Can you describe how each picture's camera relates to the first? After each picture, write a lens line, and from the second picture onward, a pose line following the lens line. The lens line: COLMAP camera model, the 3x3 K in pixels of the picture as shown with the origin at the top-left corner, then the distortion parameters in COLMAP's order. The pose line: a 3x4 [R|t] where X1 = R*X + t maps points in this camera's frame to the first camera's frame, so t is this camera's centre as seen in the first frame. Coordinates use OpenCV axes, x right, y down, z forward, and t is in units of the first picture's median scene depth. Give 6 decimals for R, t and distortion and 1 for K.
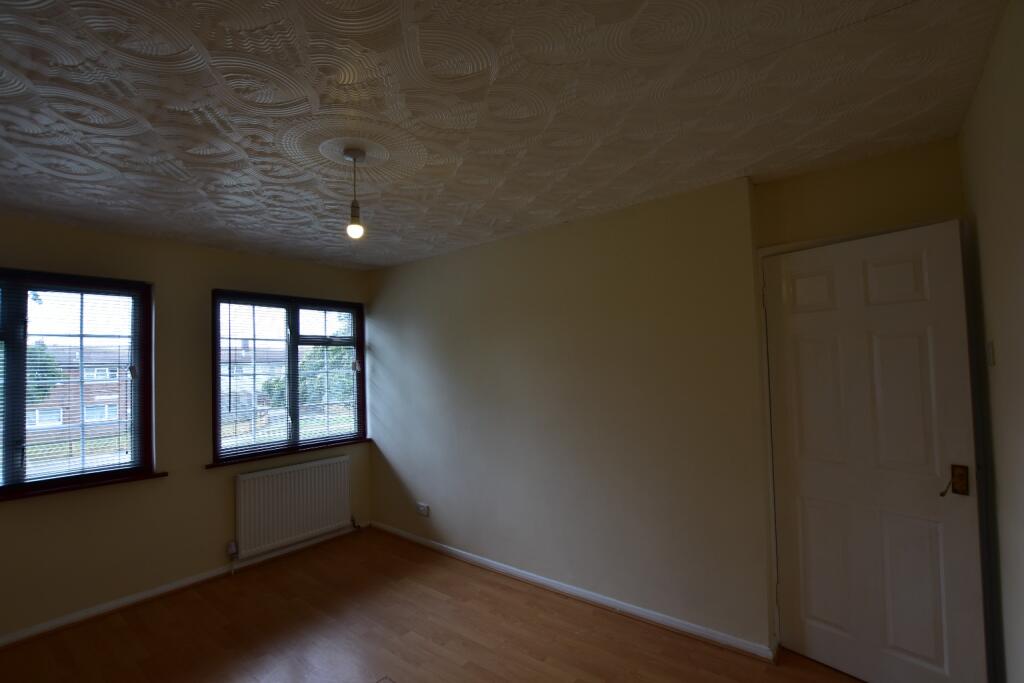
lens RADIAL K [[458.6, 0, 512.0], [0, 458.6, 341.5], [0, 0, 1]] dist [-0.034115, -0.000135]
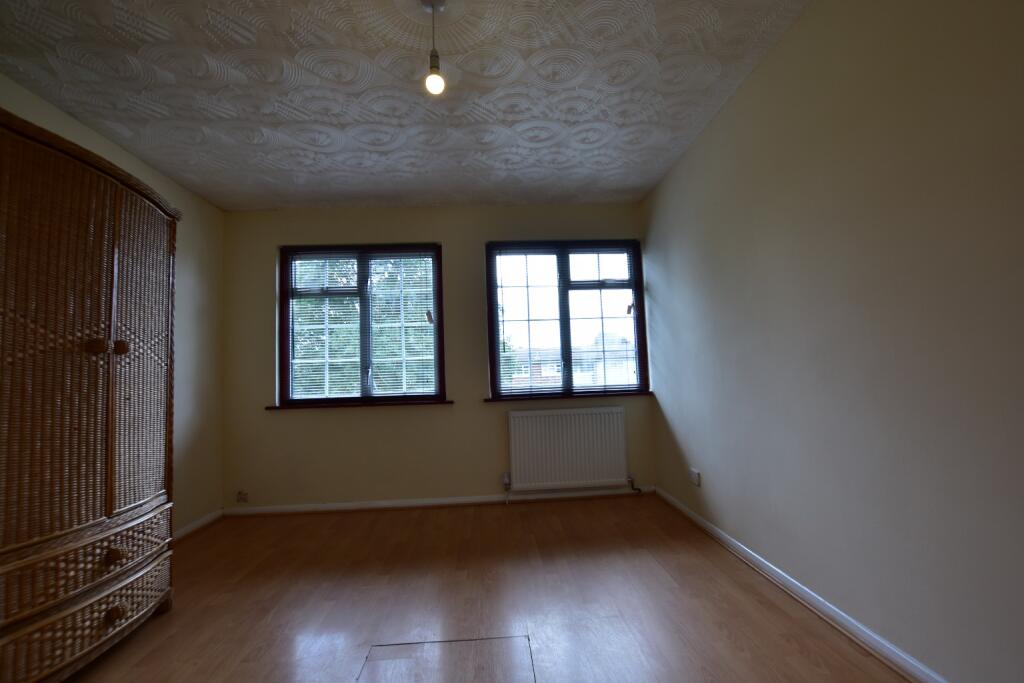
lens RADIAL K [[458.6, 0, 512.0], [0, 458.6, 341.5], [0, 0, 1]] dist [-0.034115, -0.000135]
pose [[0.664029, -0.050166, -0.746022, 0.191930], [0.054659, 0.998334, -0.018481, 0.139778], [0.745706, -0.028505, 0.665665, 0.268203]]
